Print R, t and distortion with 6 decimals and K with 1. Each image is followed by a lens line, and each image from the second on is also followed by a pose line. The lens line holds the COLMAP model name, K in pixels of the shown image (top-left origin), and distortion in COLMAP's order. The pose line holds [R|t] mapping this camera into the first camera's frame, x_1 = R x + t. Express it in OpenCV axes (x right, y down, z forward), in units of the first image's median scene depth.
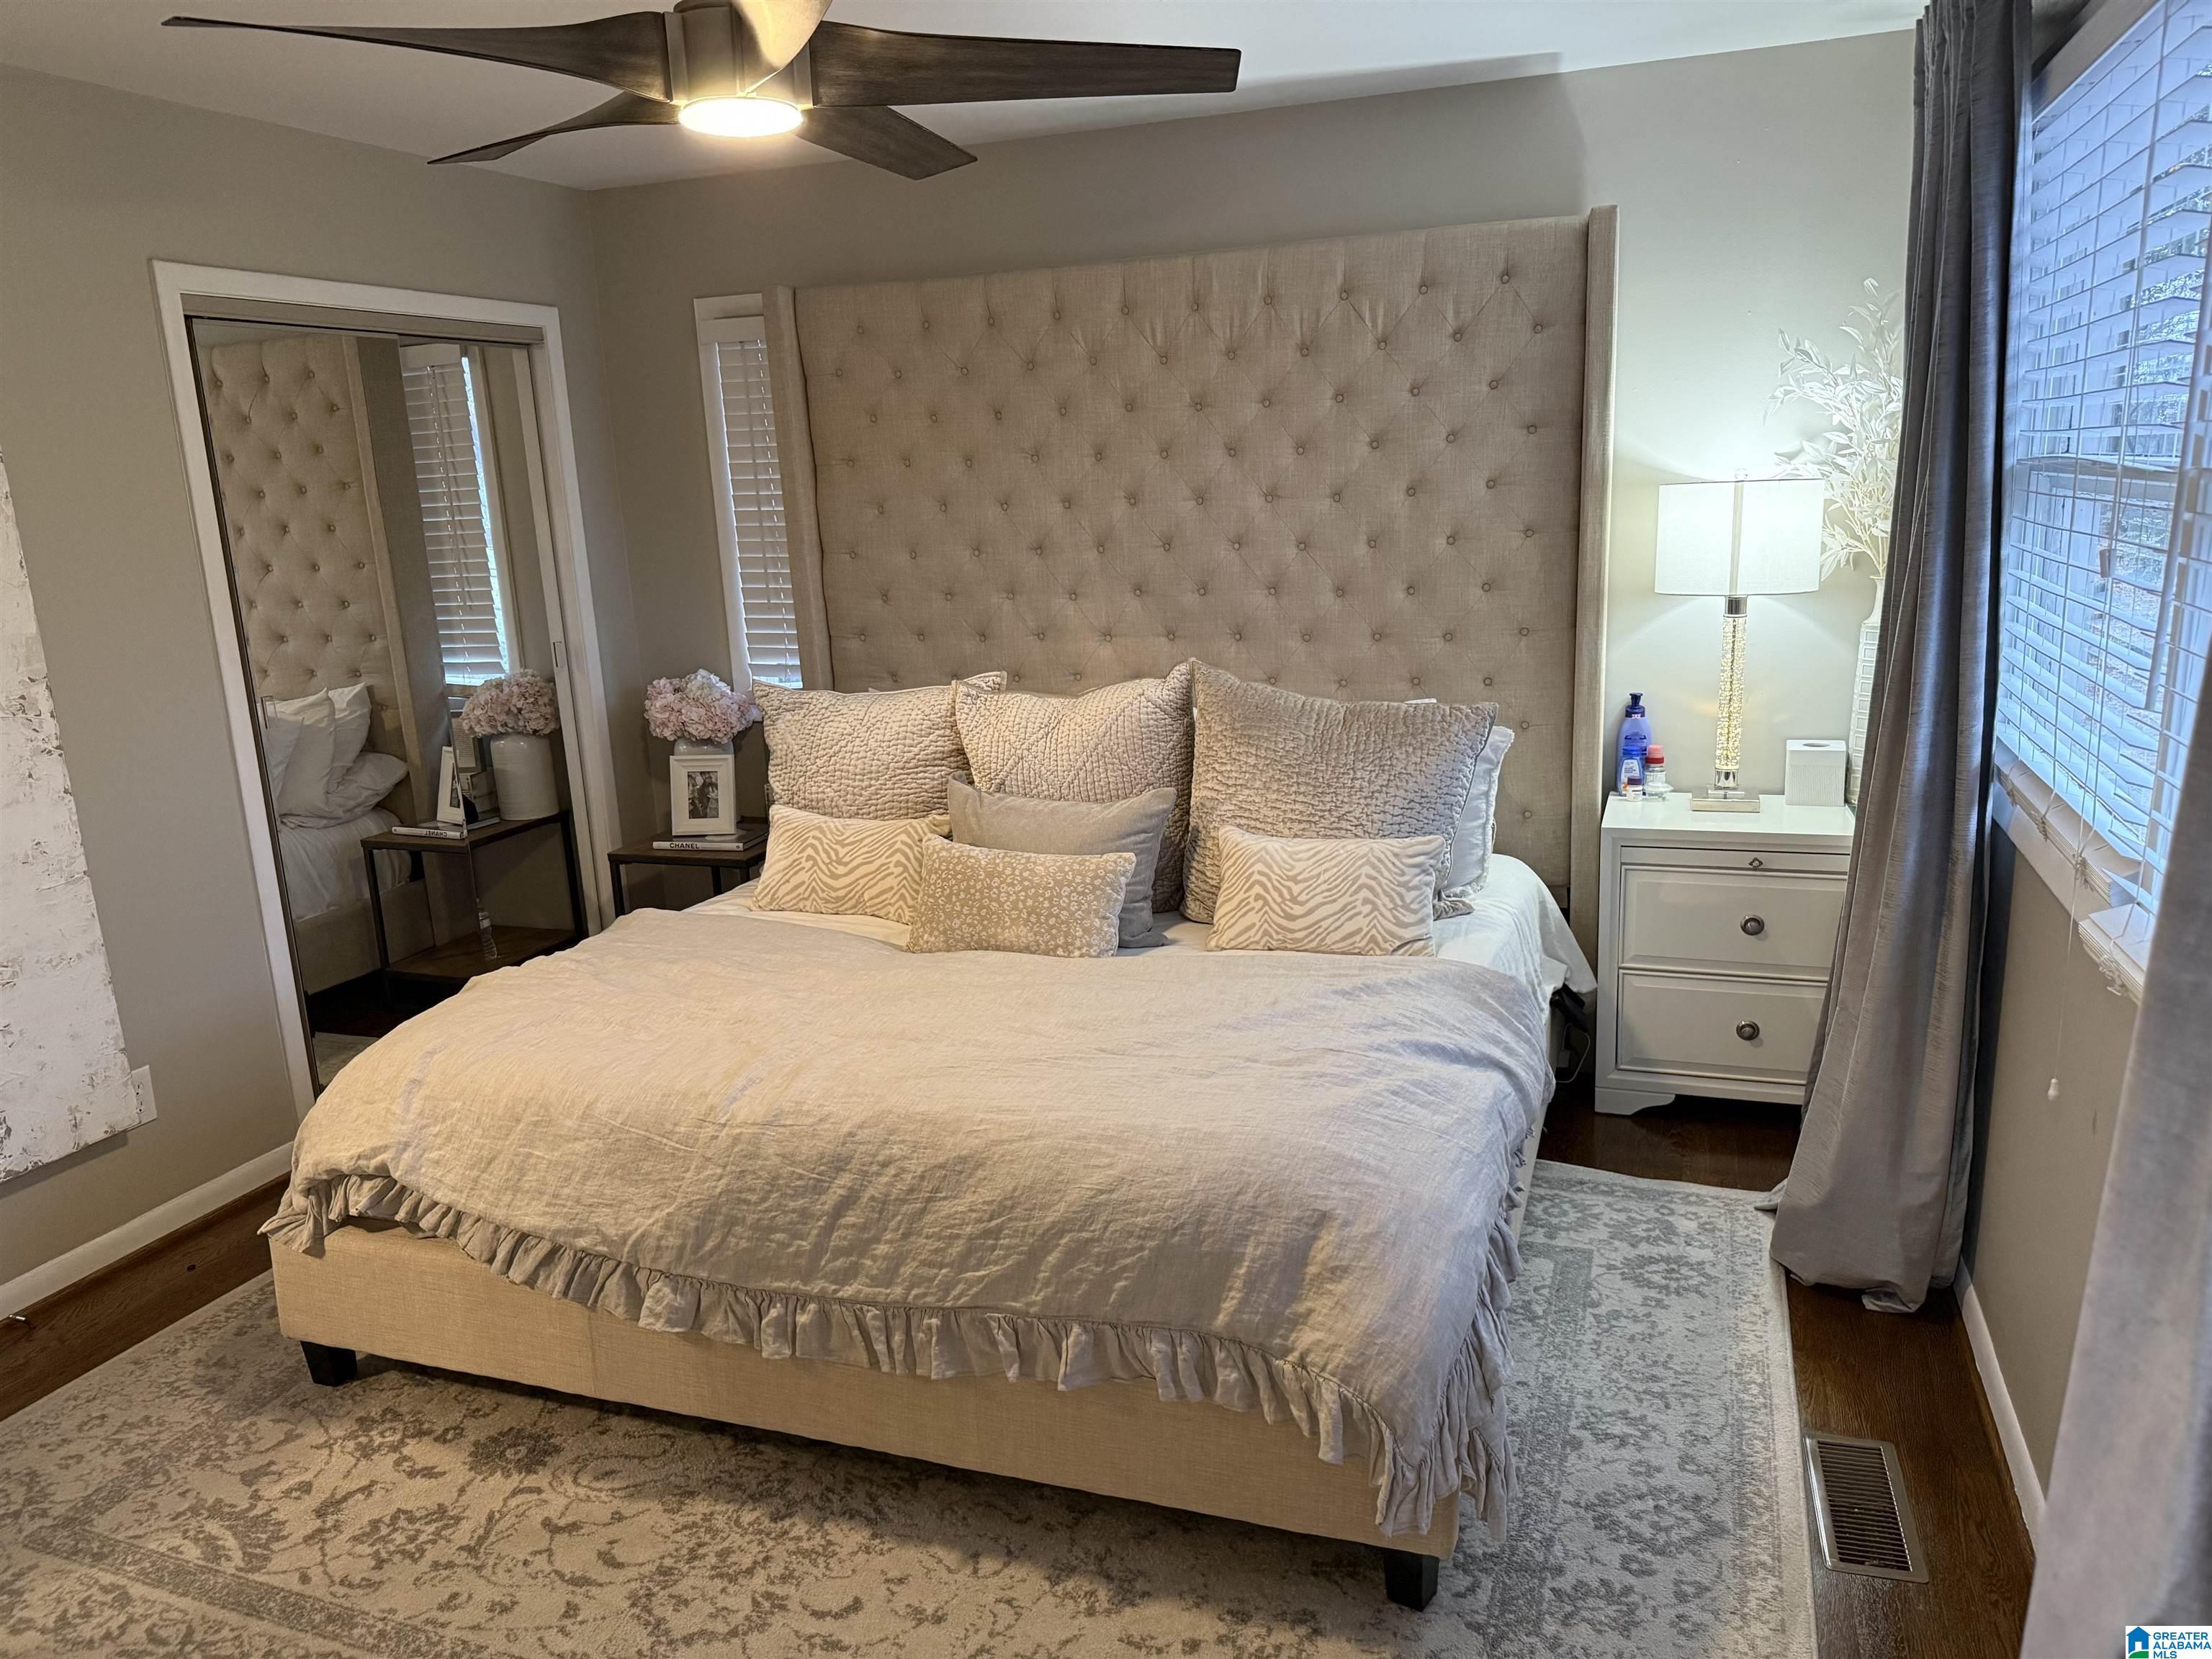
lens RADIAL K [[1548.0, 0, 1122.3], [0, 1548.0, 846.1], [0, 0, 1]] dist [0.041087, -0.055407]
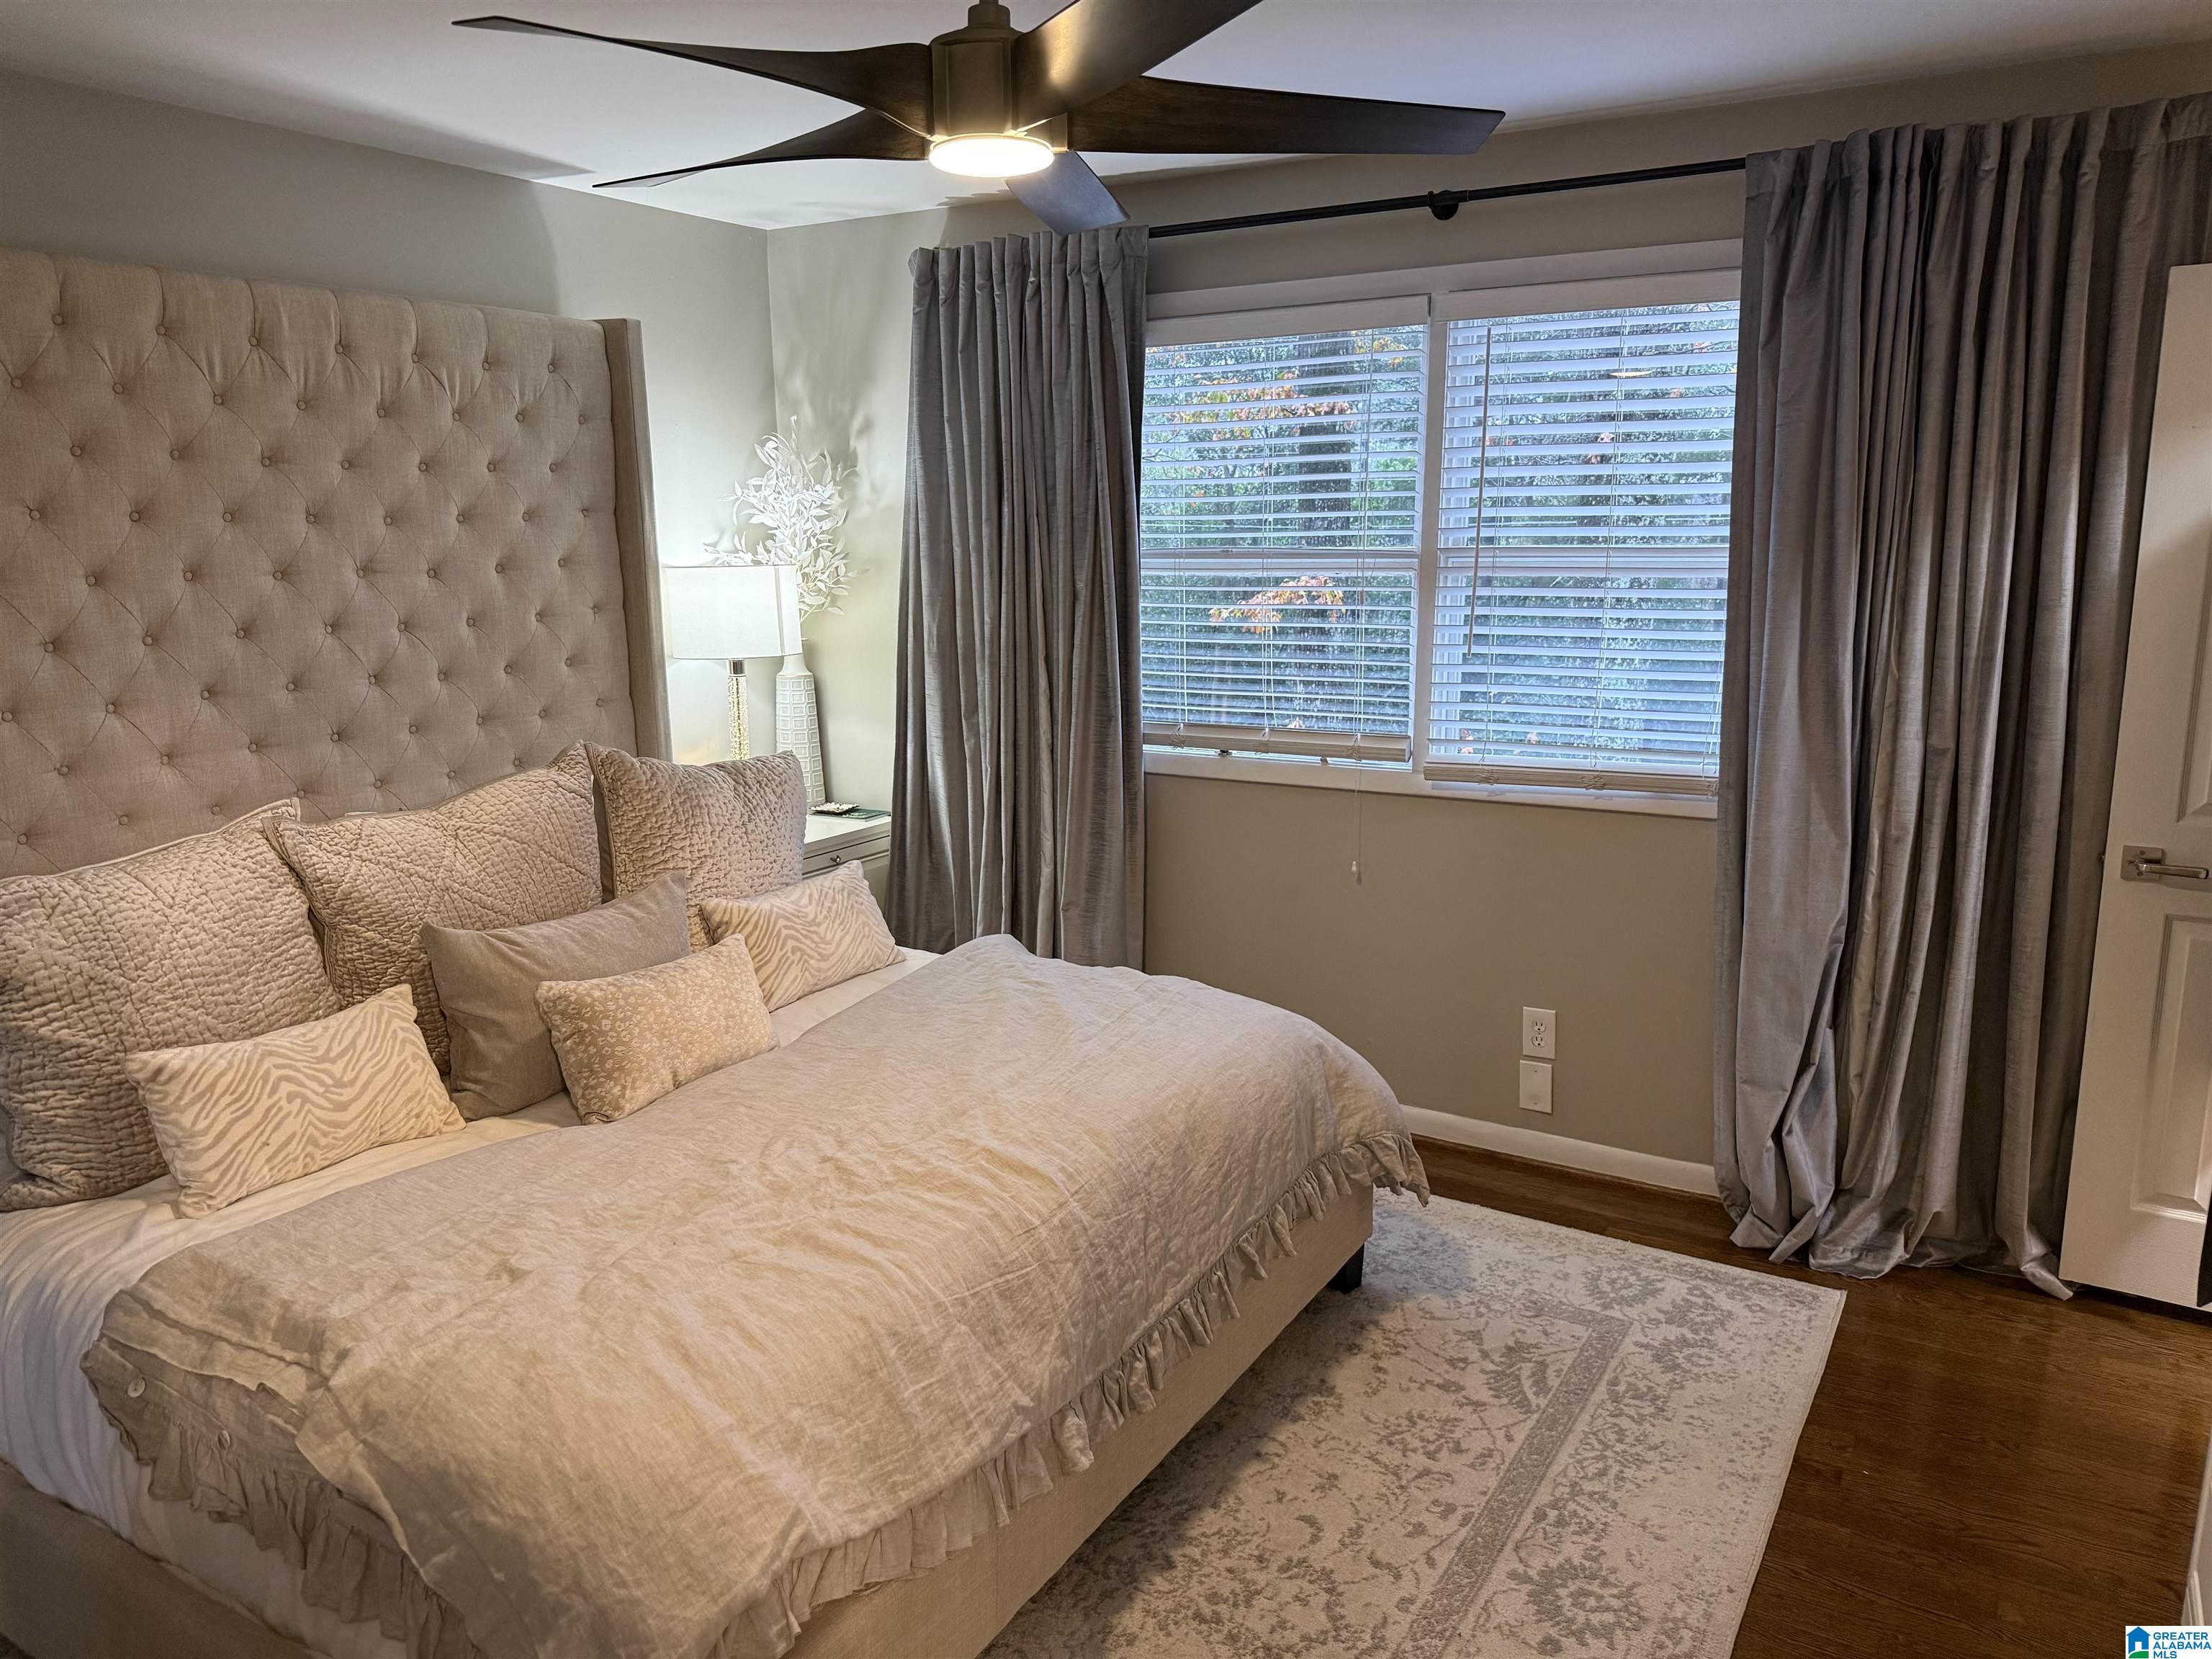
lens RADIAL K [[1548.0, 0, 1125.4], [0, 1548.0, 814.2], [0, 0, 1]] dist [0.041087, -0.055407]
pose [[0.188591, -0.141410, 0.971821, -0.700557], [0.221067, 0.970293, 0.098288, -0.088179], [-0.956850, 0.196302, 0.214249, 0.443972]]
